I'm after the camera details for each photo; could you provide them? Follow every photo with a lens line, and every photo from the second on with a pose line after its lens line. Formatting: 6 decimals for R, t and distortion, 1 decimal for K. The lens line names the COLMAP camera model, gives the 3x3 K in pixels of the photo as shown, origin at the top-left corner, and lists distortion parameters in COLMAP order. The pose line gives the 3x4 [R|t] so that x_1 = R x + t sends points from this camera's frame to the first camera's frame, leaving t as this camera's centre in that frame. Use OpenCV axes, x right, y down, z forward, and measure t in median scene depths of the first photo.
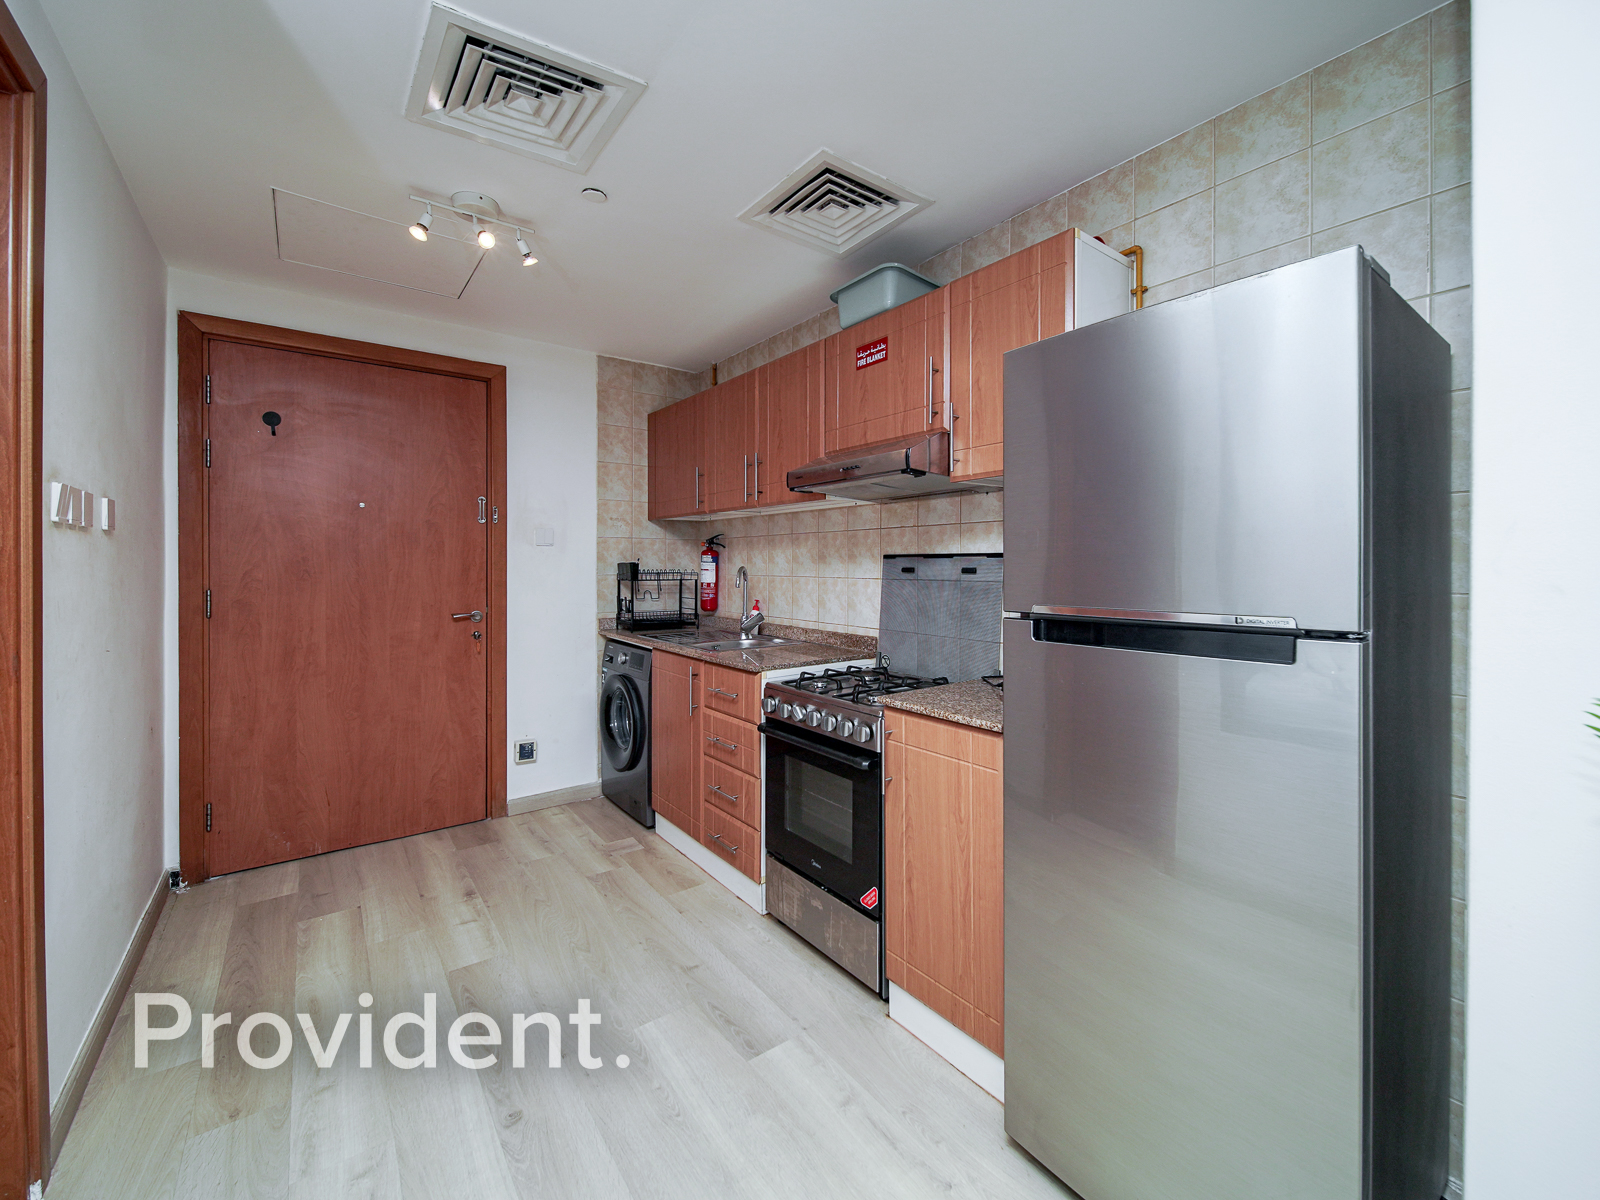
lens RADIAL K [[653.1, 0, 812.0], [0, 653.1, 570.9], [0, 0, 1]] dist [-0.000459, -0.000243]
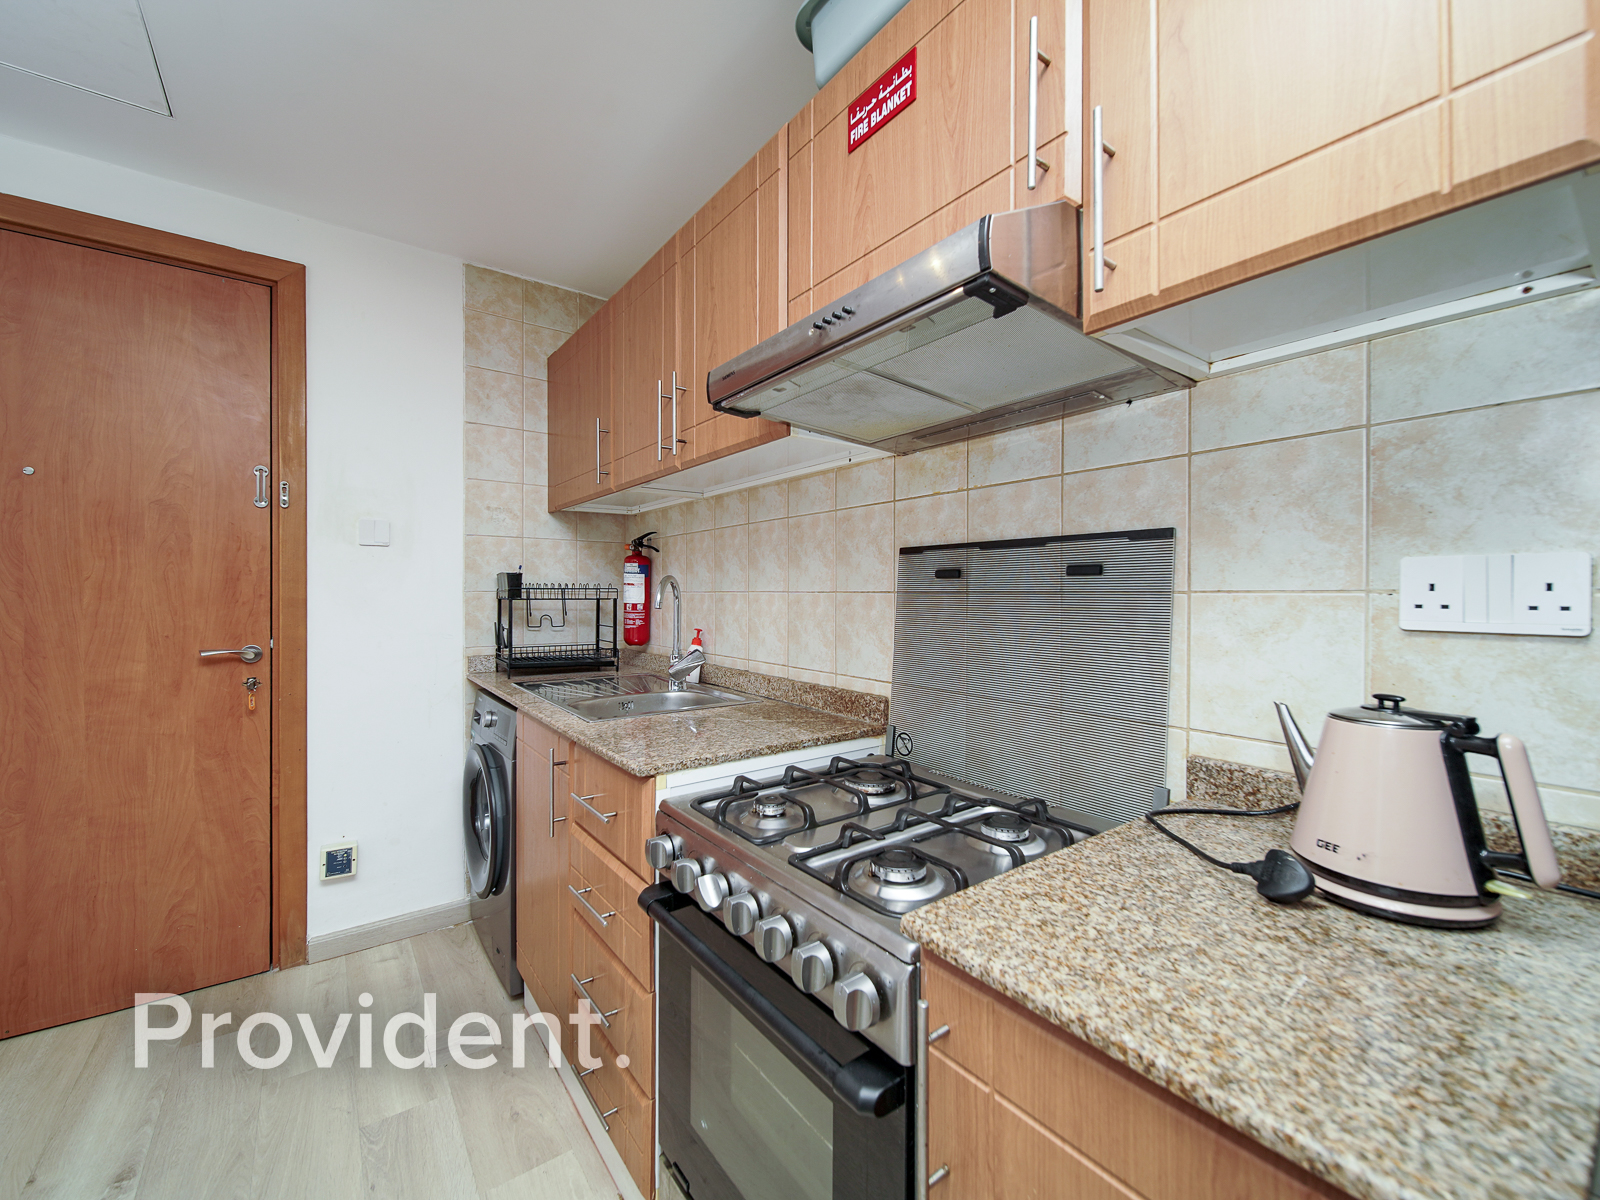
lens RADIAL K [[662.1, 0, 777.8], [0, 662.1, 597.0], [0, 0, 1]] dist [-0.000722, -0.000031]
pose [[0.998686, 0.000353, -0.051256, 0.030995], [-0.000512, 0.999995, -0.003091, 0.016239], [0.051254, 0.003113, 0.998681, 0.384274]]
